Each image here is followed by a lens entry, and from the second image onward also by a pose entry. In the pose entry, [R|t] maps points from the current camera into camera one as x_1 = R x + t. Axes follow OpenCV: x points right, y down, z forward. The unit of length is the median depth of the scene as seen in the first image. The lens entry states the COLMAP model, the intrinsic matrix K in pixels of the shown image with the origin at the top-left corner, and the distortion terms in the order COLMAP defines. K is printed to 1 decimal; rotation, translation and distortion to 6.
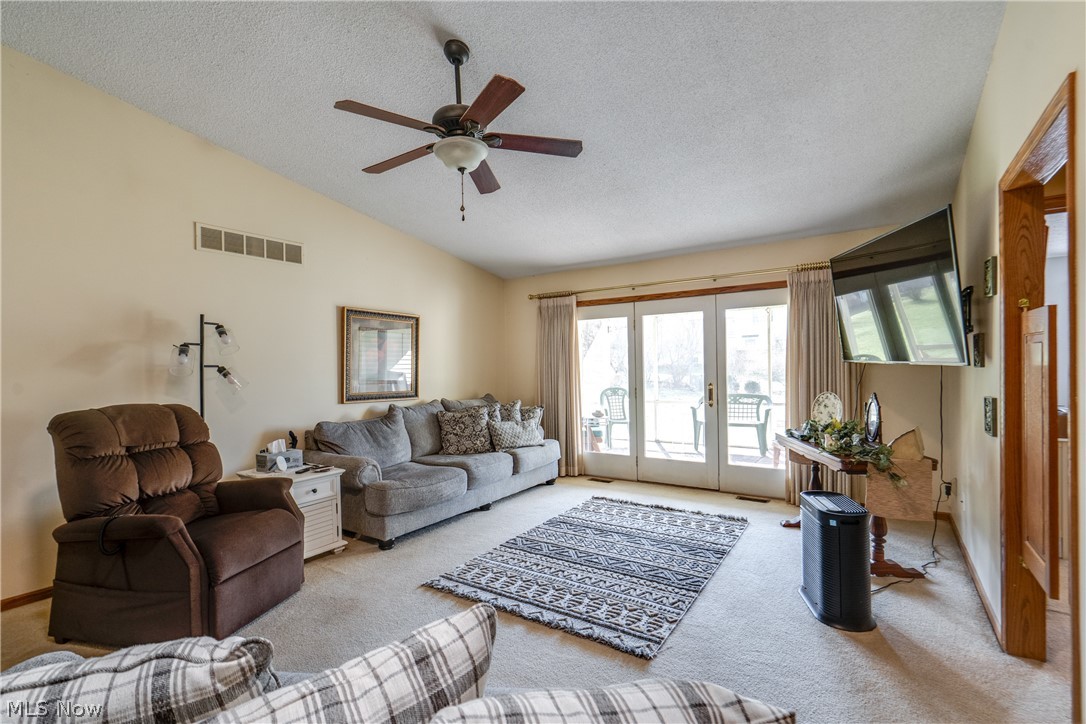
lens RADIAL K [[494.6, 0, 539.9], [0, 494.6, 370.1], [0, 0, 1]] dist [-0.004347, -0.000119]
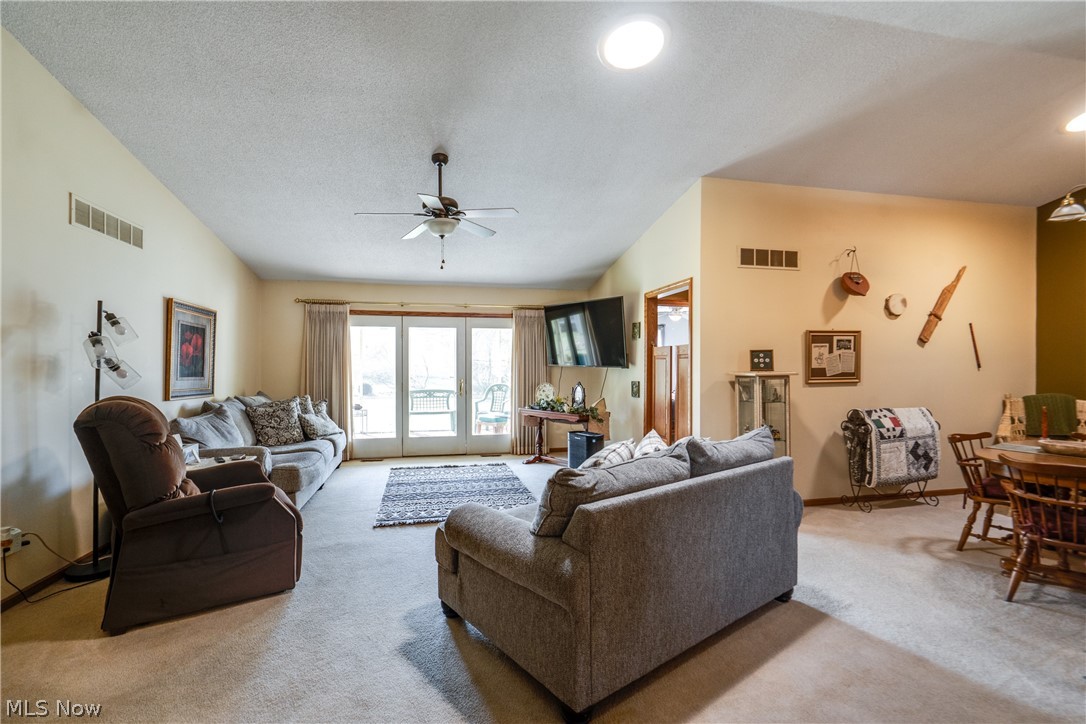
lens RADIAL K [[484.4, 0, 543.2], [0, 484.4, 366.9], [0, 0, 1]] dist [-0.005217, -0.000041]
pose [[0.692118, 0.015401, 0.721620, -0.590553], [-0.005627, 0.999857, -0.015942, 0.014425], [-0.721762, 0.006973, 0.692106, -0.159261]]
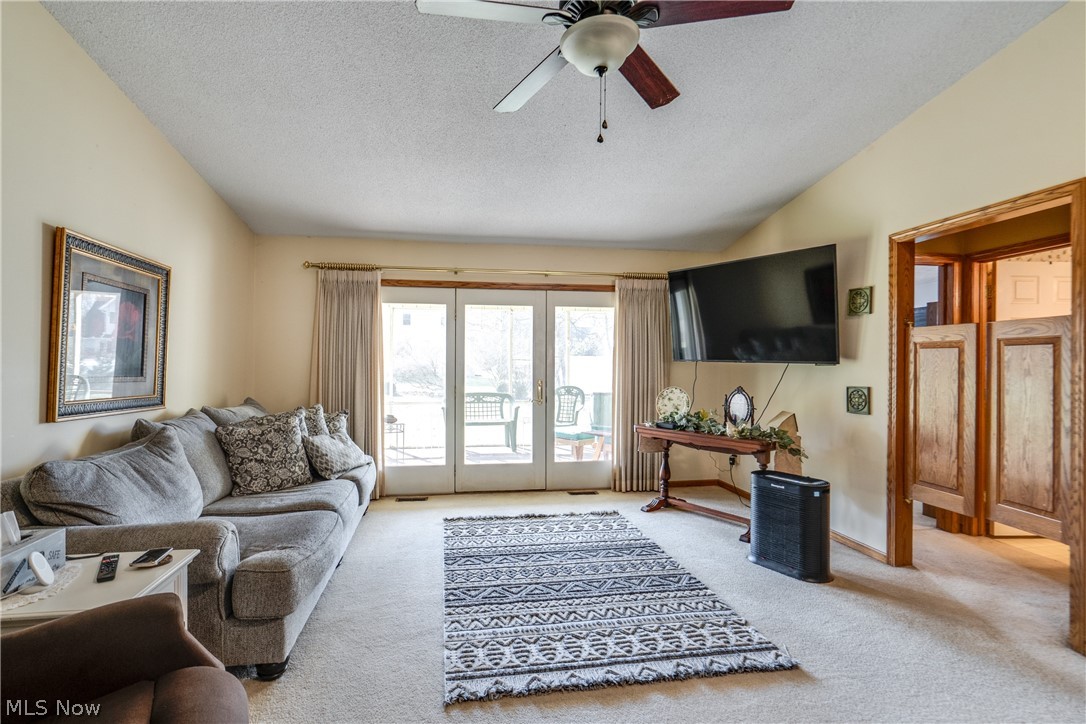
lens RADIAL K [[510.9, 0, 543.0], [0, 510.9, 362.0], [0, 0, 1]] dist [-0.003362, -0.000163]
pose [[0.731149, 0.022387, 0.681850, -0.402648], [-0.010008, 0.999706, -0.022092, 0.014480], [-0.682144, 0.009328, 0.731158, 0.304529]]
